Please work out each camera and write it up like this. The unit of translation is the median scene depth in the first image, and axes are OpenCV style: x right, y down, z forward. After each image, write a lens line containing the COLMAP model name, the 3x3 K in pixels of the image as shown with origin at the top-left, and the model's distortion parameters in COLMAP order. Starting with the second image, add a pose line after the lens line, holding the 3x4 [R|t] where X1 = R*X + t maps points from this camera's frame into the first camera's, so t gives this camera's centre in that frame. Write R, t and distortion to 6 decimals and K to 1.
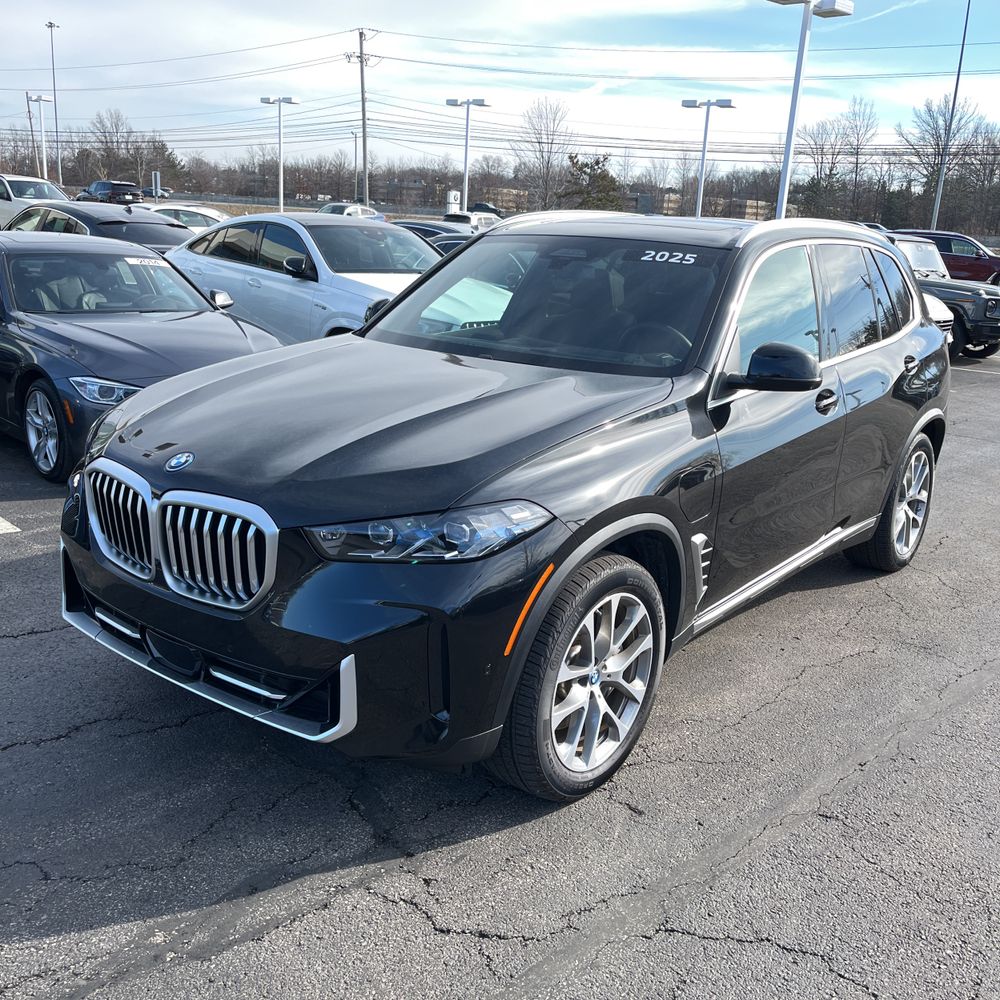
lens RADIAL K [[1014.5, 0, 500.0], [0, 1014.5, 500.0], [0, 0, 1]] dist [0.047128, -0.030853]
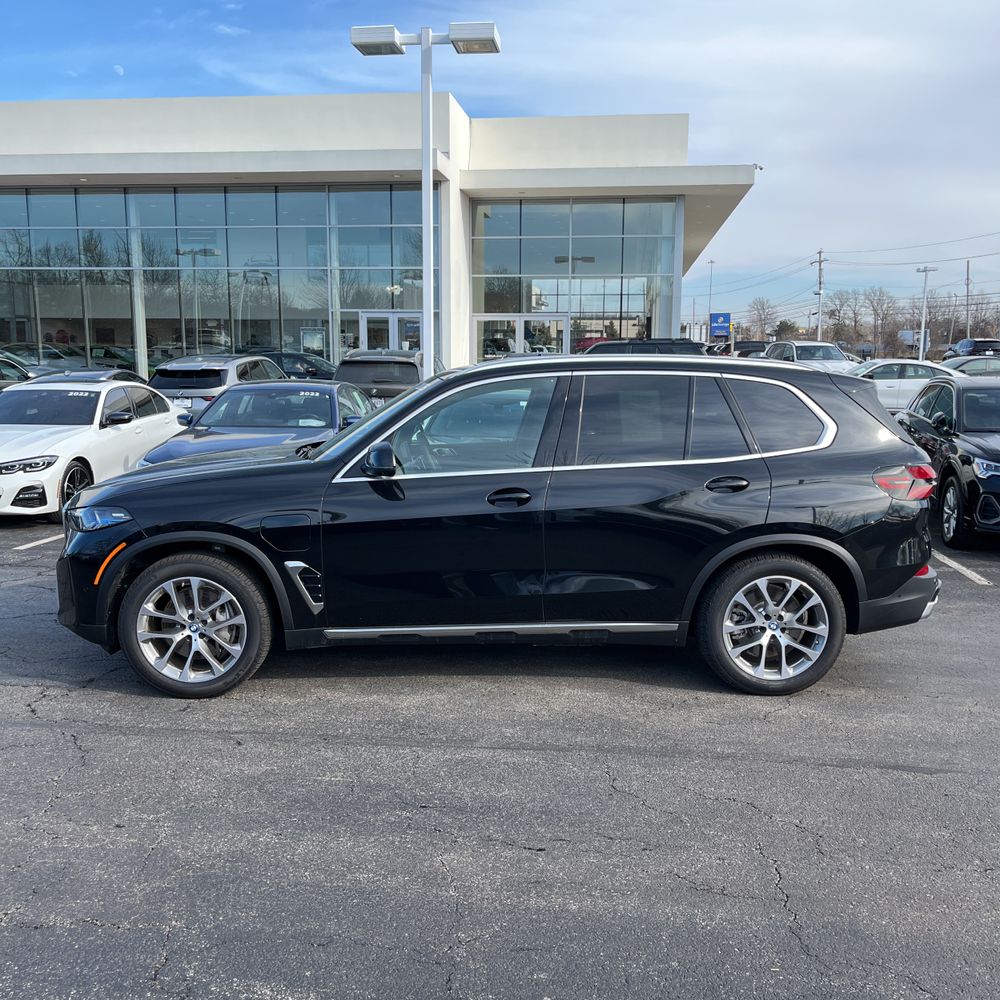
lens RADIAL K [[1040.3, 0, 514.2], [0, 1040.3, 511.5], [0, 0, 1]] dist [0.053142, -0.041068]
pose [[0.644336, 0.068884, -0.761634, 0.535094], [-0.176354, 0.982476, -0.060337, -0.001188], [0.744131, 0.173195, 0.645192, 0.075314]]
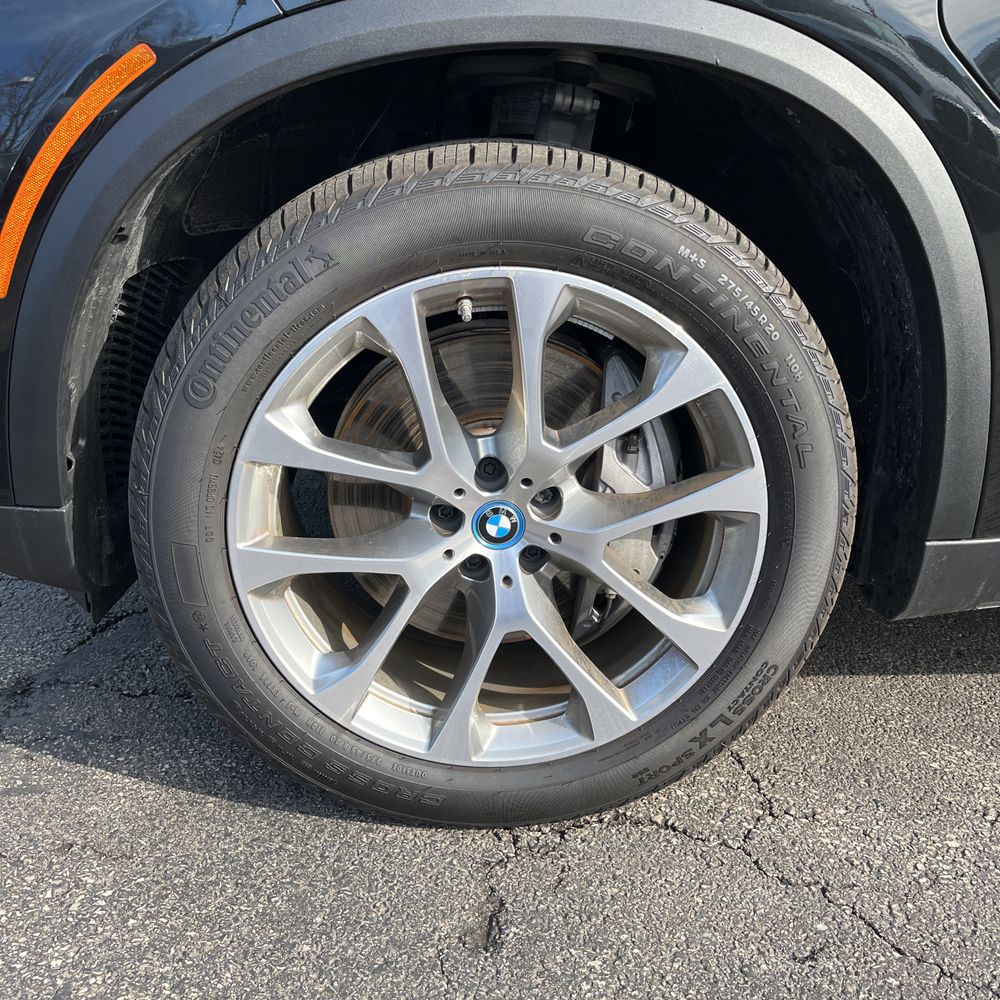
lens RADIAL K [[1014.5, 0, 500.0], [0, 1014.5, 500.0], [0, 0, 1]] dist [0.047128, -0.030853]
pose [[0.669214, 0.242875, -0.702257, 0.103154], [-0.194265, 0.969391, 0.150138, 0.035150], [0.717226, 0.035950, 0.695913, 0.233333]]
